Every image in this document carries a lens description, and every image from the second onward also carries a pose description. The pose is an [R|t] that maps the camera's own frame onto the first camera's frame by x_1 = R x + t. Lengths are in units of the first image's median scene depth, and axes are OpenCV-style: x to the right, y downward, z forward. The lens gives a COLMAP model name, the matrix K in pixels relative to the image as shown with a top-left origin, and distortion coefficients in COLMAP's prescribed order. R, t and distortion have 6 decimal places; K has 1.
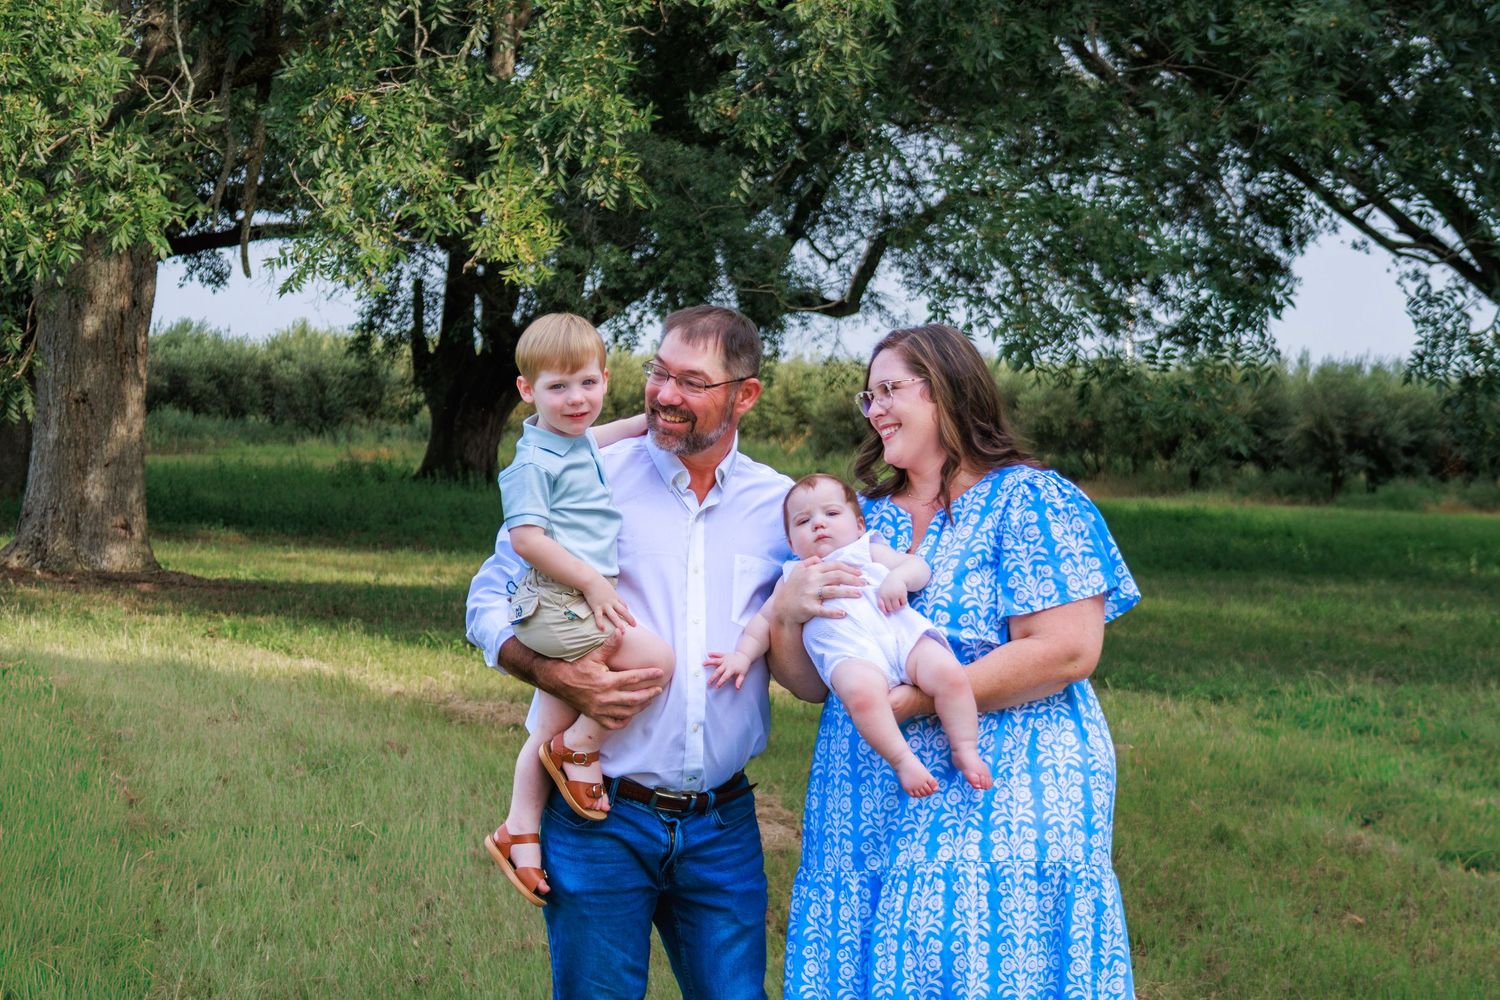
lens RADIAL K [[3762.5, 0, 750.0], [0, 3762.5, 500.0], [0, 0, 1]] dist [-0.012606, 1.103013]
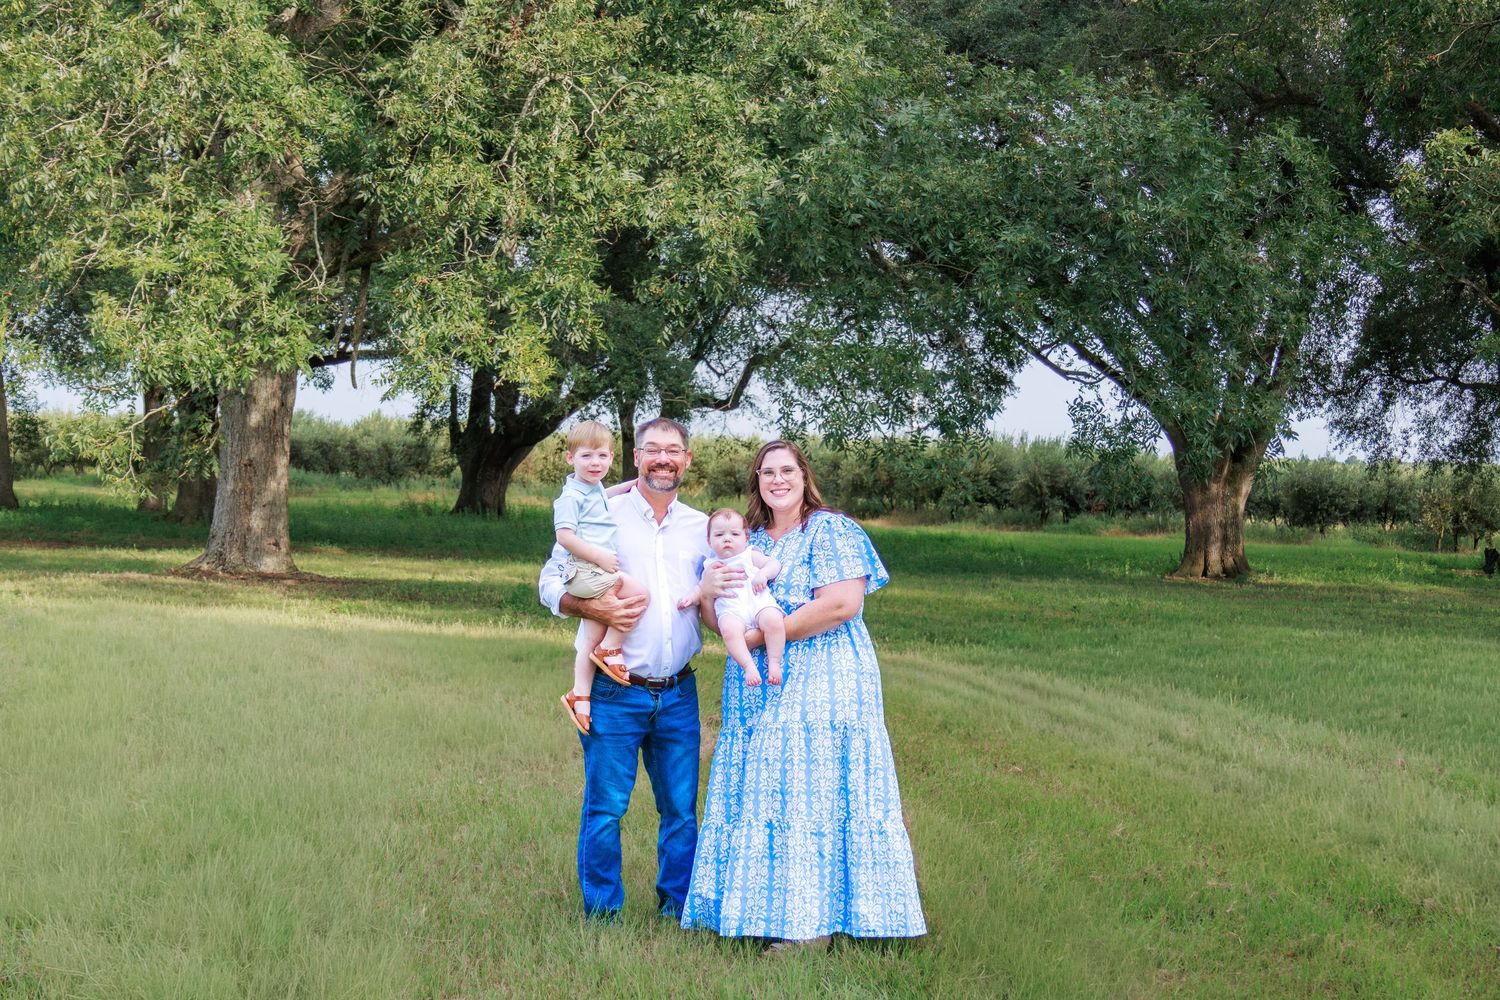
lens RADIAL K [[2556.6, 0, 794.8], [0, 2556.6, 422.5], [0, 0, 1]] dist [-0.034222, -0.072432]
pose [[0.998726, 0.002821, 0.050387, -0.001474], [-0.000766, 0.999169, -0.040759, -0.000568], [-0.050460, 0.040669, 0.997898, -0.090852]]
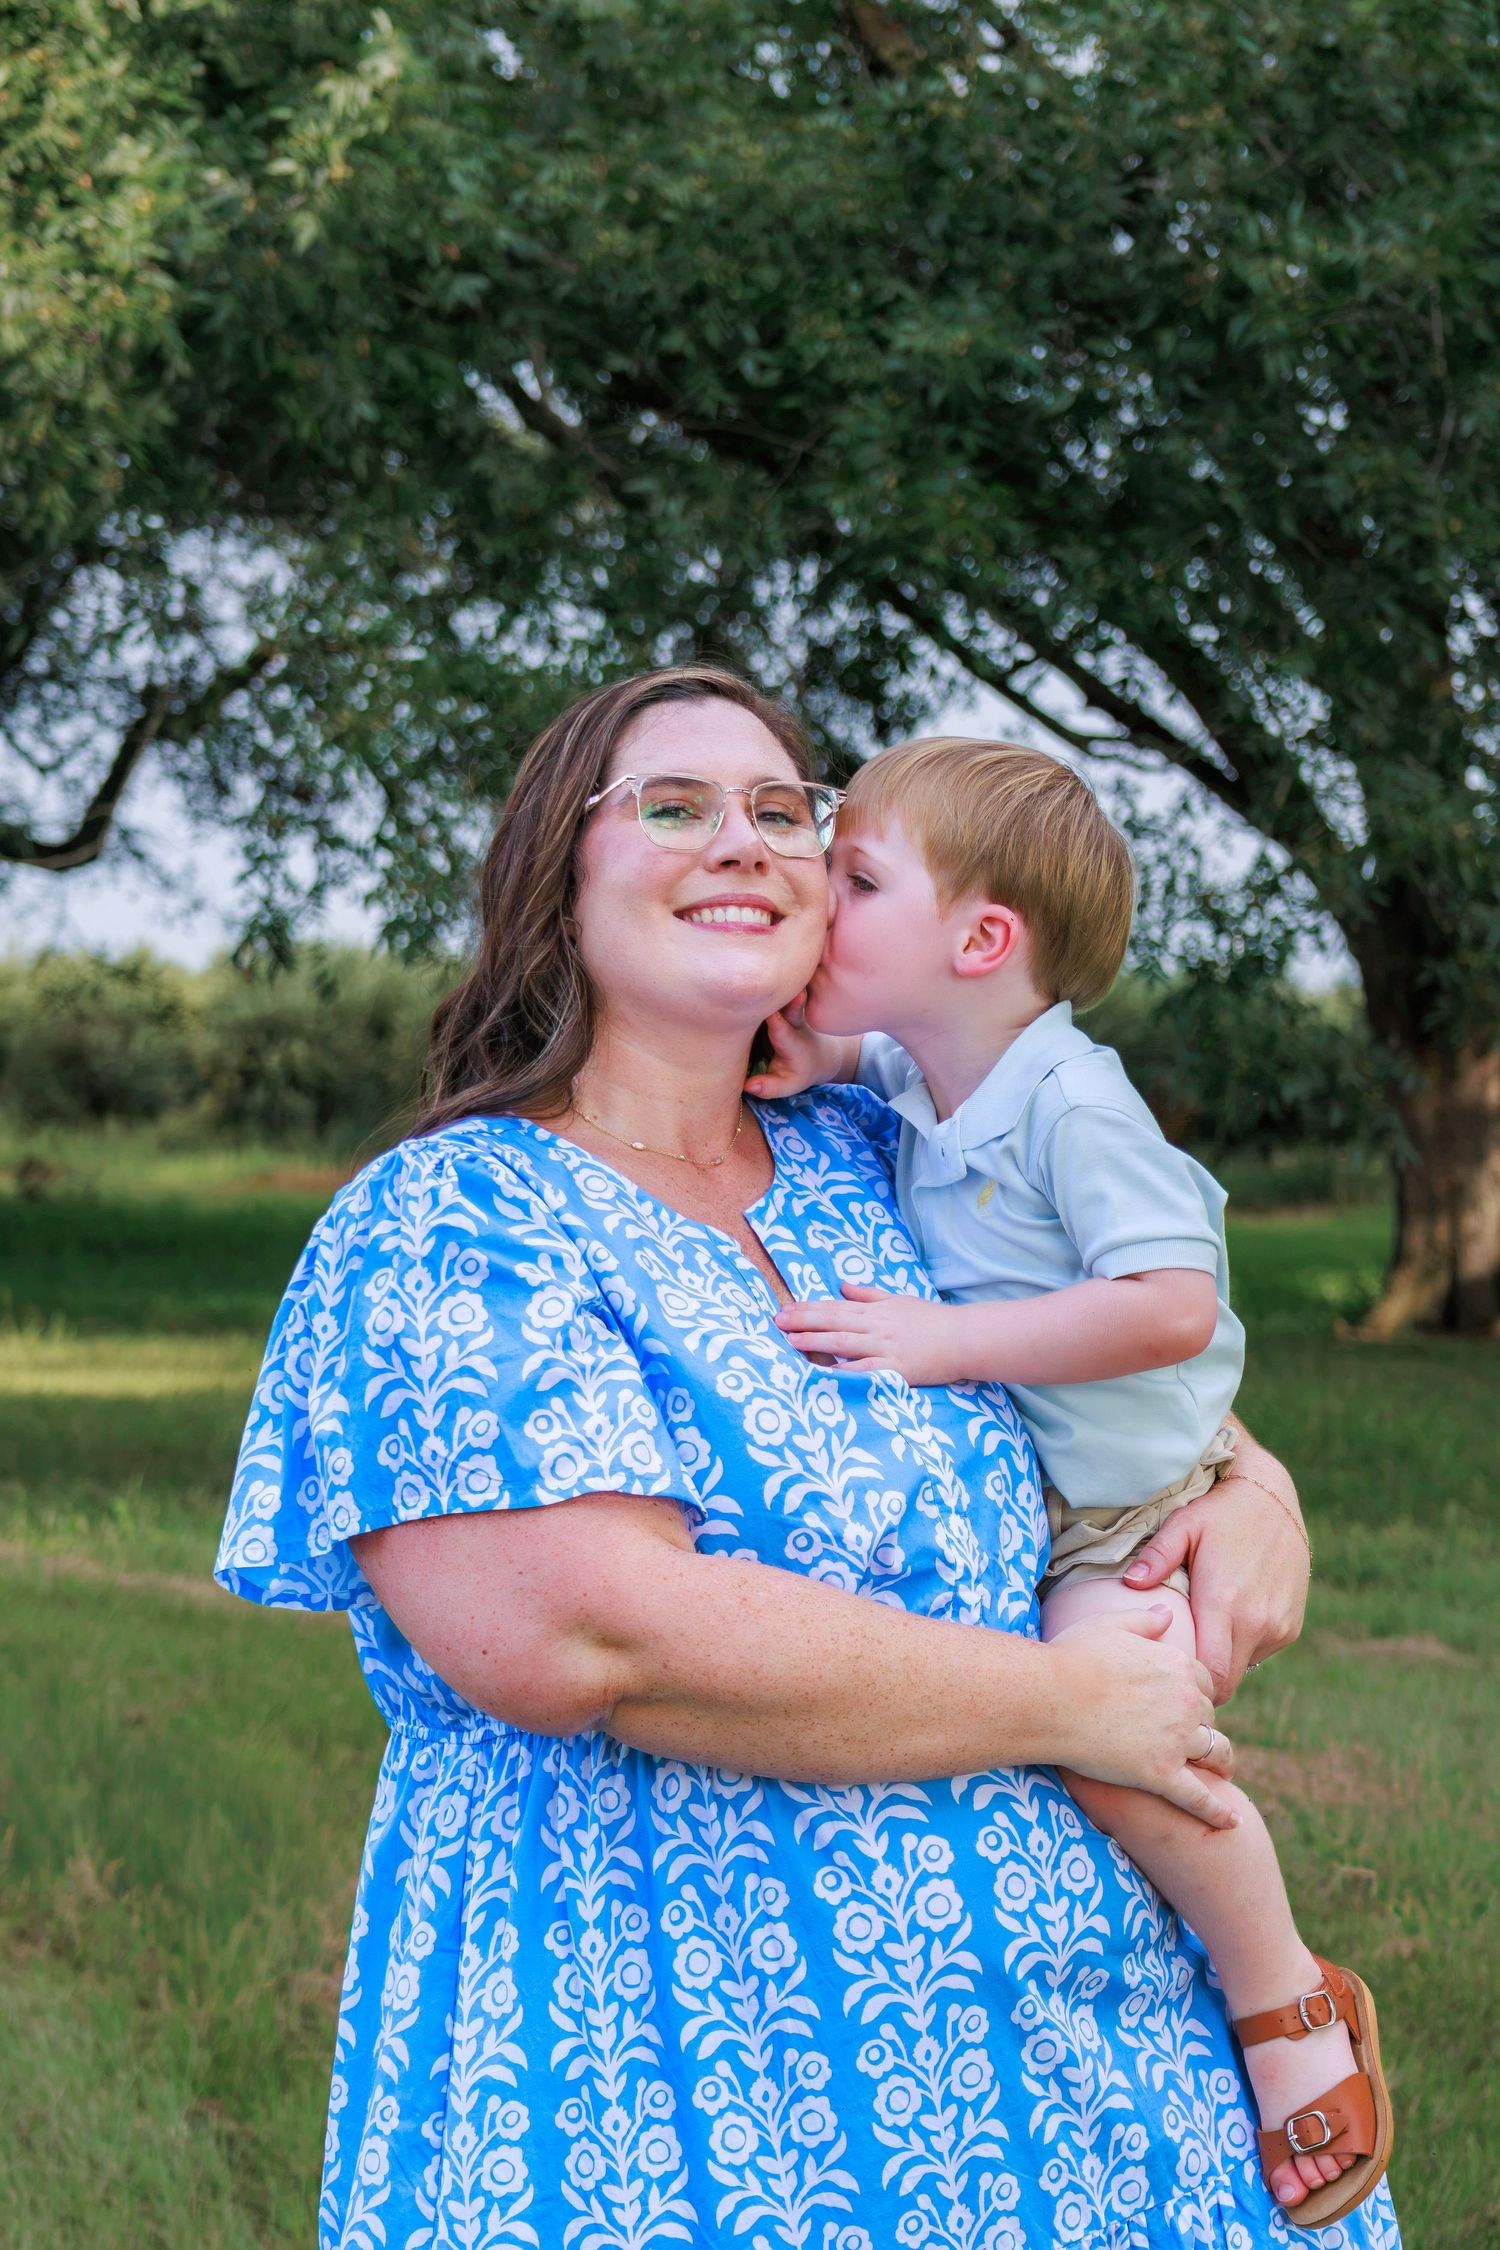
lens RADIAL K [[7184.8, 0, 751.6], [0, 7184.8, 1464.5], [0, 0, 1]] dist [-0.131628, -0.476543]
pose [[0.992188, -0.024208, 0.122380, -0.009251], [0.019799, 0.999115, 0.037109, -0.000312], [-0.123170, -0.034396, 0.991789, -0.050183]]
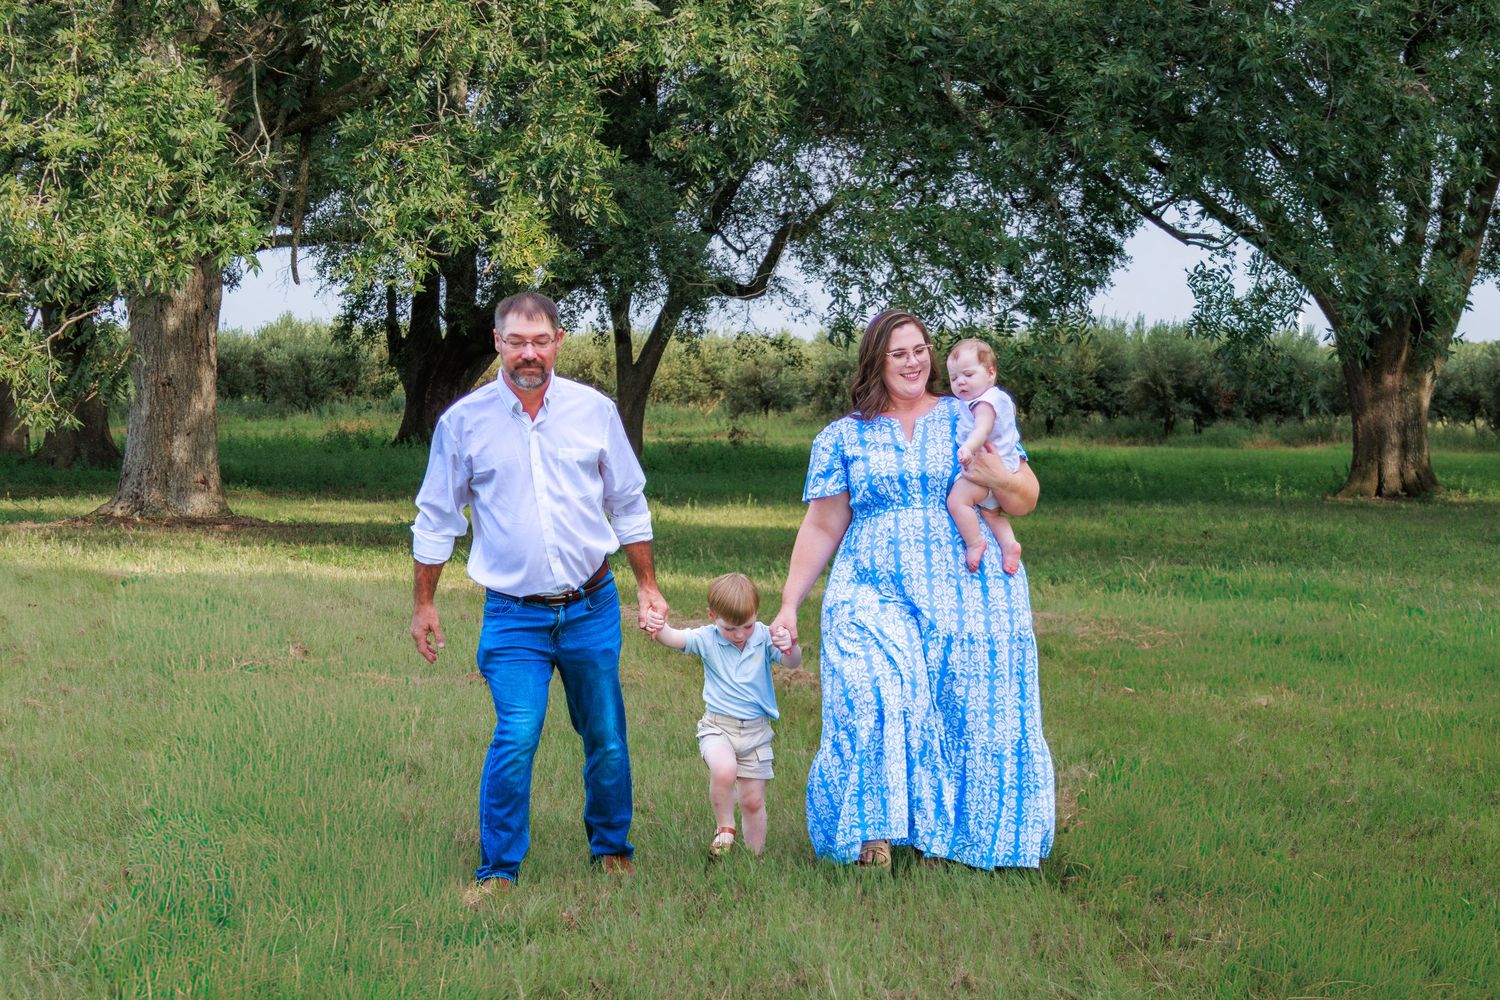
lens RADIAL K [[3631.5, 0, 765.3], [0, 3631.5, 502.8], [0, 0, 1]] dist [-0.041099, 0.106353]
pose [[0.998996, -0.029545, 0.033675, -0.017685], [0.029247, 0.999529, 0.009308, 0.008598], [-0.033934, -0.008314, 0.999390, -0.234272]]
